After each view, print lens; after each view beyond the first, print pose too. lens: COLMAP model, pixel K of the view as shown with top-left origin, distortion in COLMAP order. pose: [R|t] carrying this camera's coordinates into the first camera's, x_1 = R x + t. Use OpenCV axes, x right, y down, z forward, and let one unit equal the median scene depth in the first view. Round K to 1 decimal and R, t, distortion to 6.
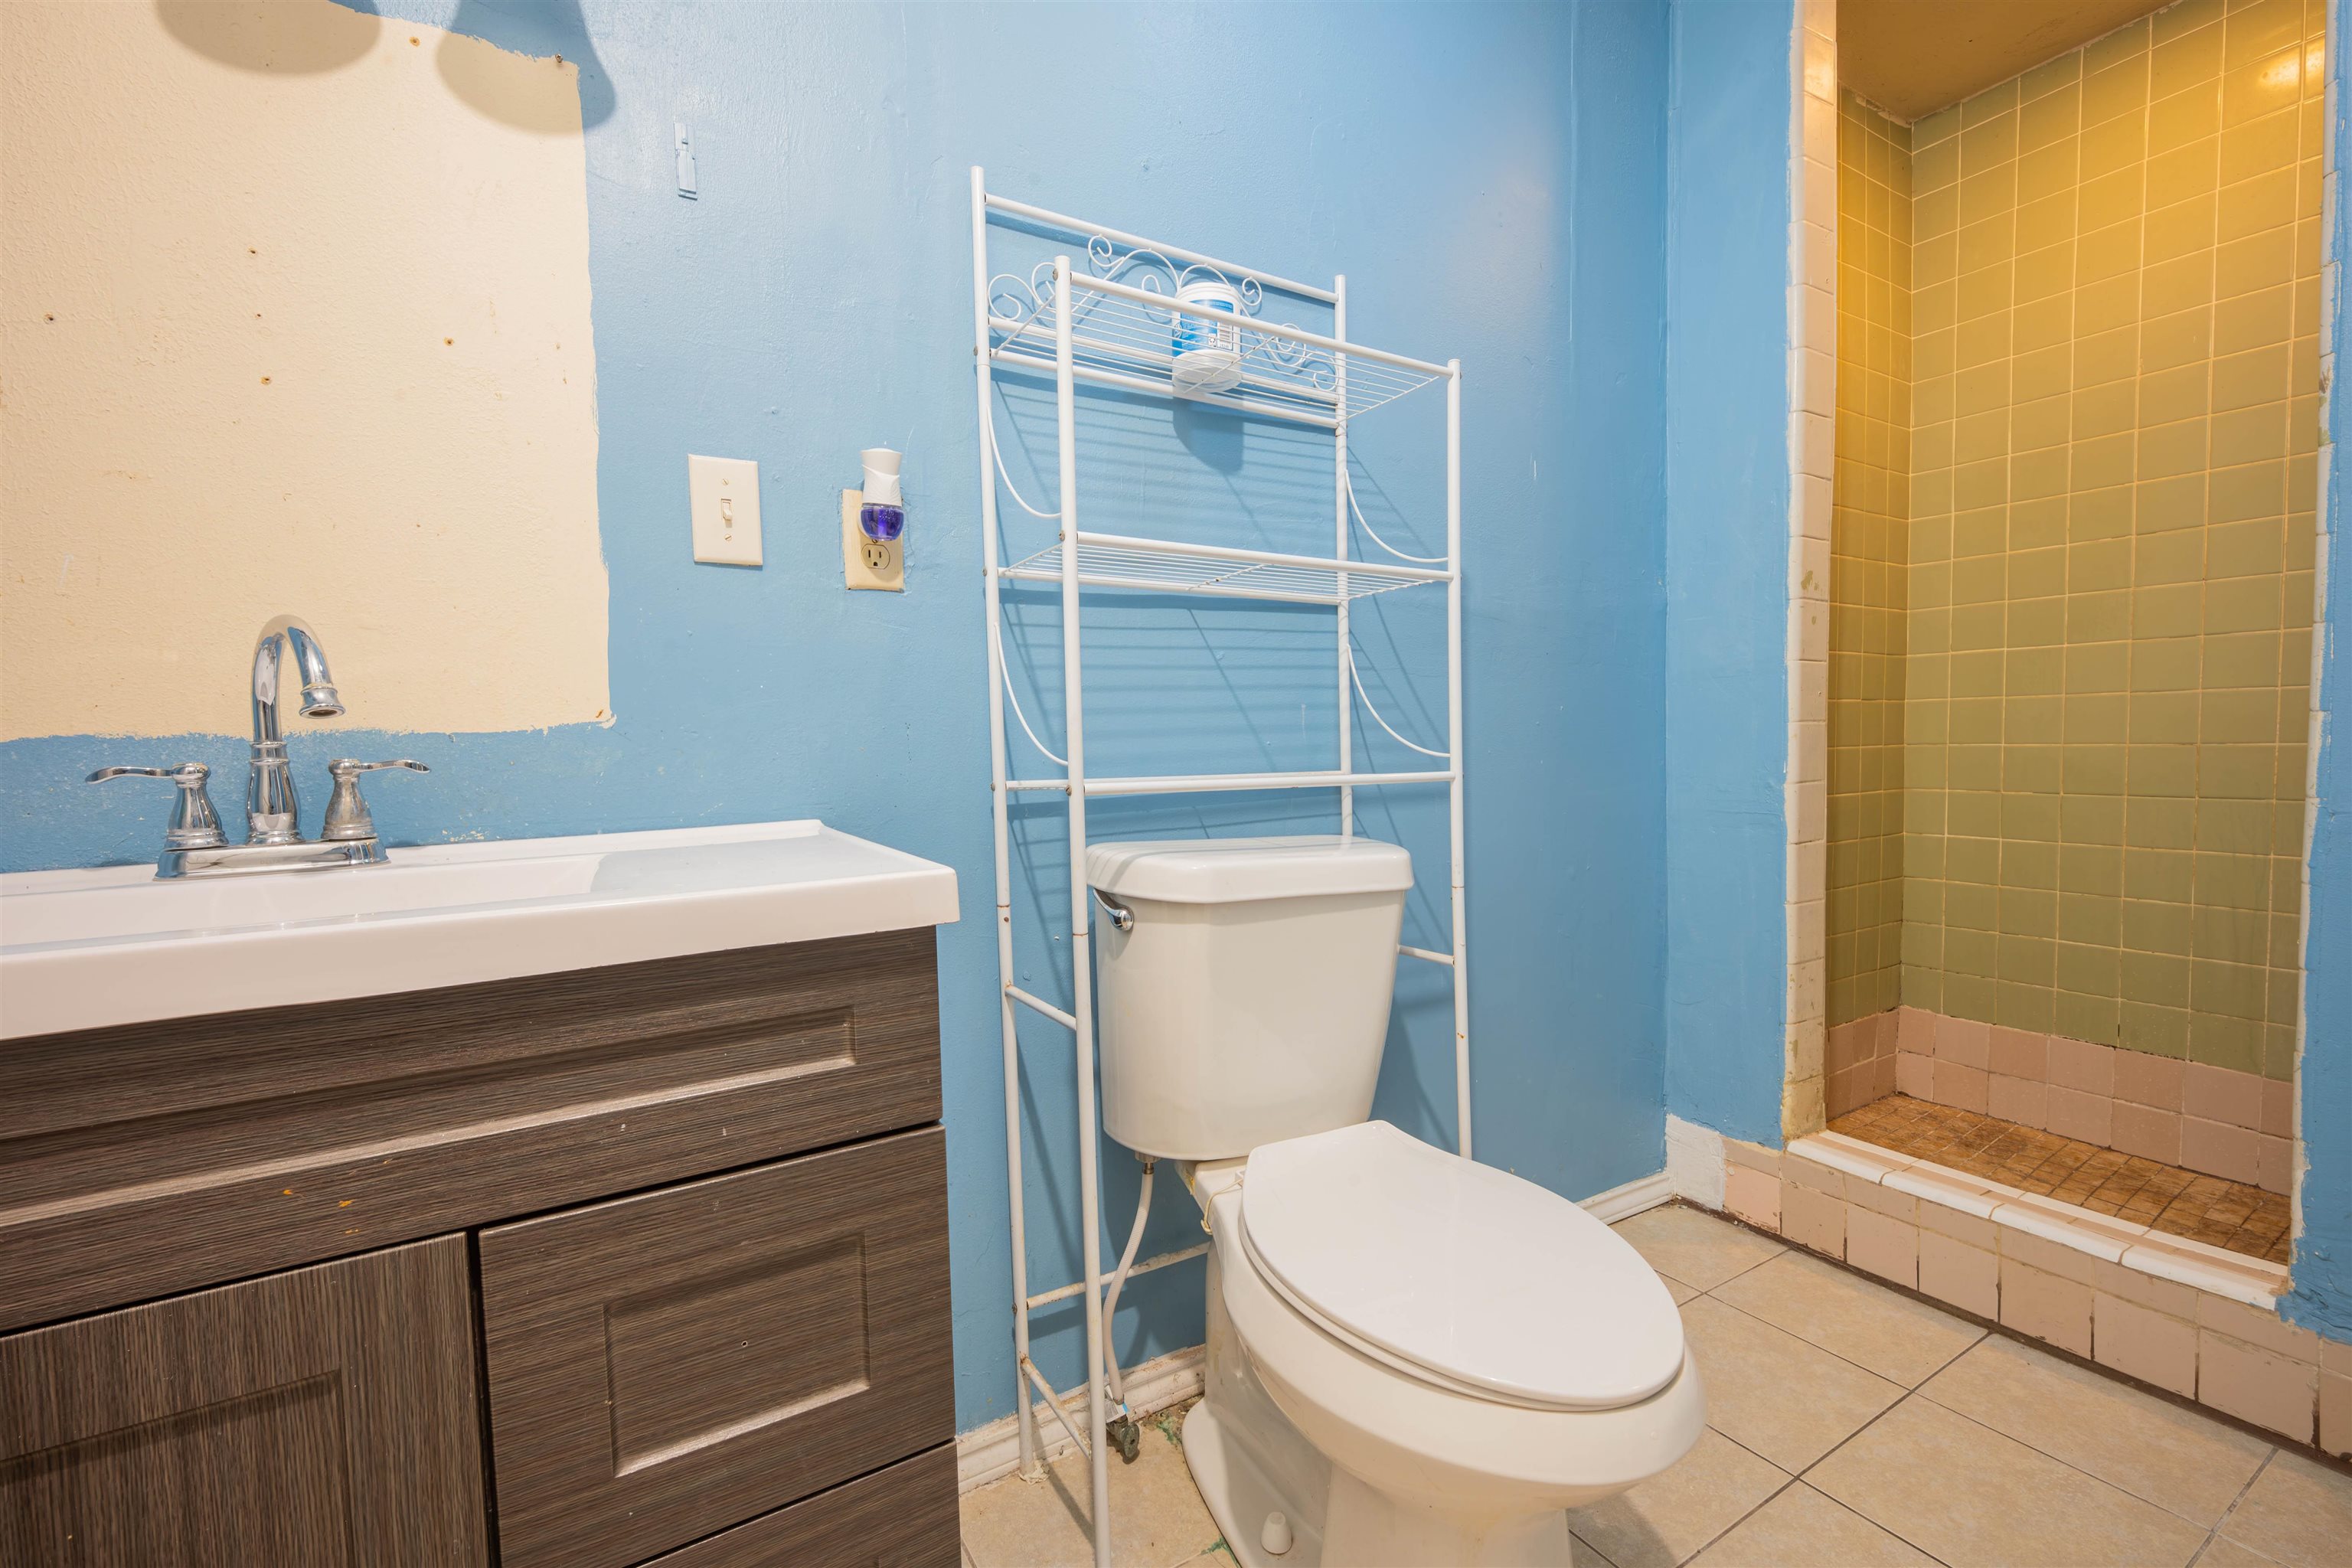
lens RADIAL K [[971.4, 0, 1182.3], [0, 971.4, 790.4], [0, 0, 1]] dist [-0.000552, -0.000727]
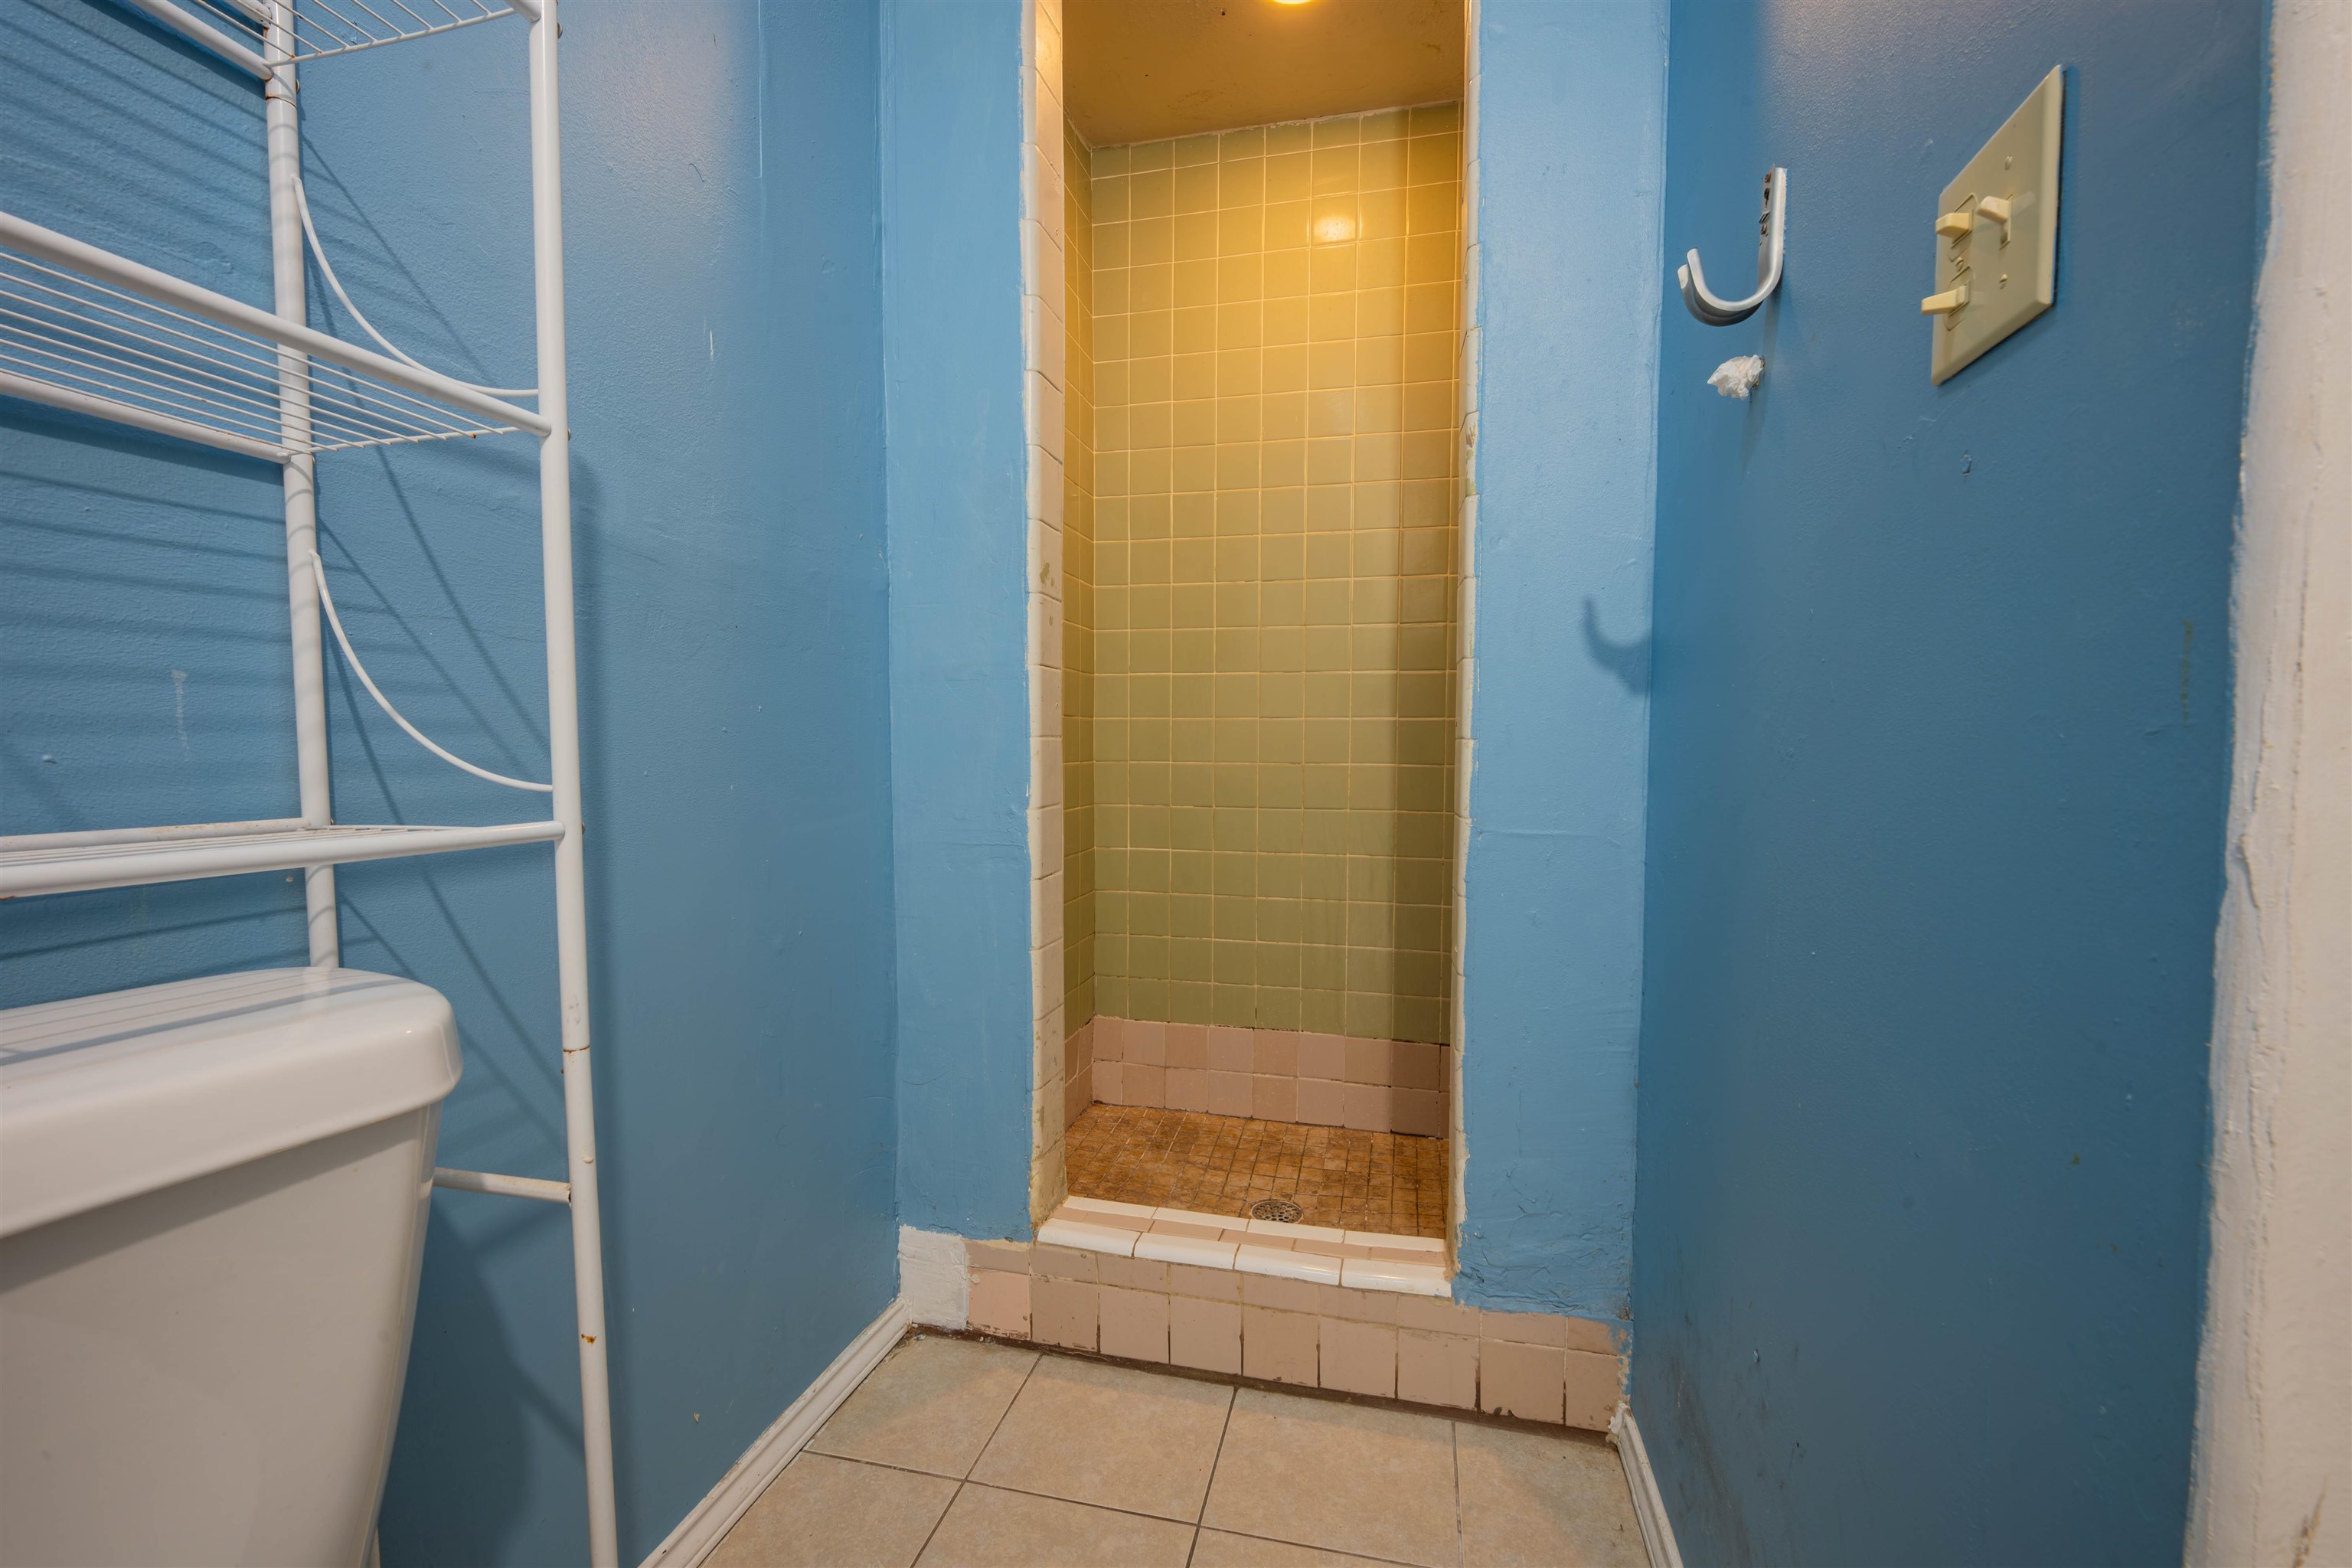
lens RADIAL K [[956.0, 0, 1176.0], [0, 956.0, 784.0], [0, 0, 1]] dist [0.015073, -0.010498]
pose [[0.694947, -0.012128, 0.718959, 0.109258], [0.021583, 0.999759, -0.003997, -0.022550], [-0.718737, 0.018295, 0.695041, 0.323976]]
